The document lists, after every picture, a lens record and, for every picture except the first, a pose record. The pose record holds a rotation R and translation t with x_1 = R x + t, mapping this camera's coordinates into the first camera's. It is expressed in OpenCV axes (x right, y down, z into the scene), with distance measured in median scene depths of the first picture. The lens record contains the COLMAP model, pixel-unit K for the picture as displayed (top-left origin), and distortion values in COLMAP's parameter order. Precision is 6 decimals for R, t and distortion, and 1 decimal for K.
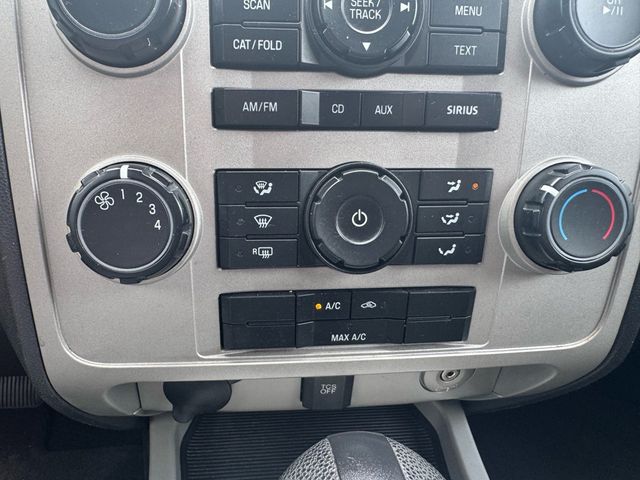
lens RADIAL K [[459.3, 0, 307.6], [0, 459.3, 250.1], [0, 0, 1]] dist [-0.005783, 0.000148]
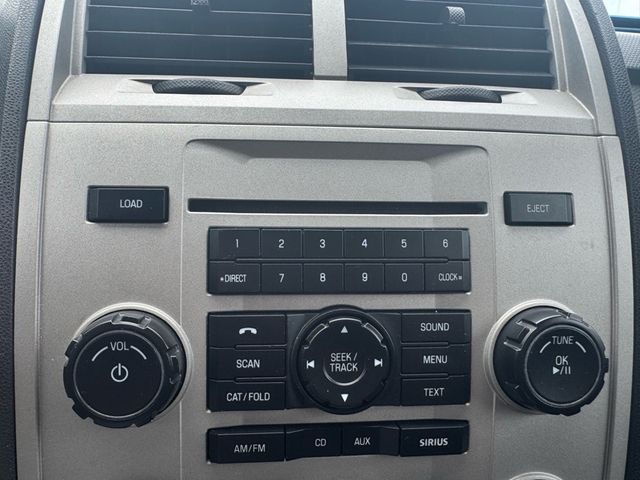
lens RADIAL K [[447.6, 0, 295.3], [0, 447.6, 242.4], [0, 0, 1]] dist [-0.008661, -0.002115]
pose [[0.999995, -0.000840, -0.003189, 0.009254], [0.000320, 0.987160, -0.159733, -0.592630], [0.003282, 0.159731, 0.987155, -0.129691]]
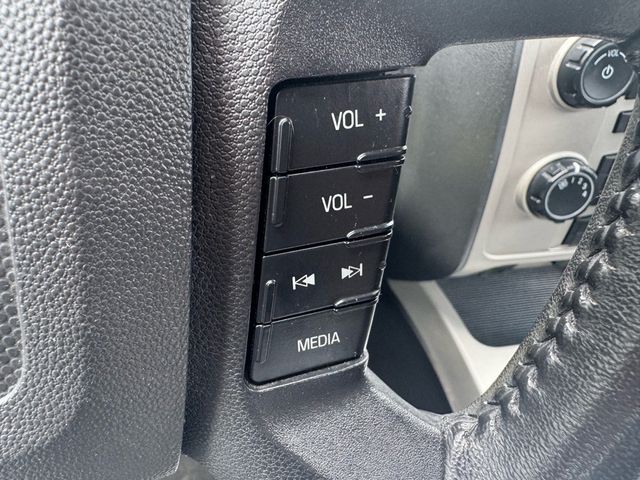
lens RADIAL K [[447.6, 0, 295.3], [0, 447.6, 242.4], [0, 0, 1]] dist [-0.008661, -0.002115]
pose [[0.998266, -0.057790, 0.011155, -1.388202], [0.049792, 0.930264, 0.363497, -0.533592], [-0.031384, -0.362312, 0.931528, -0.651455]]
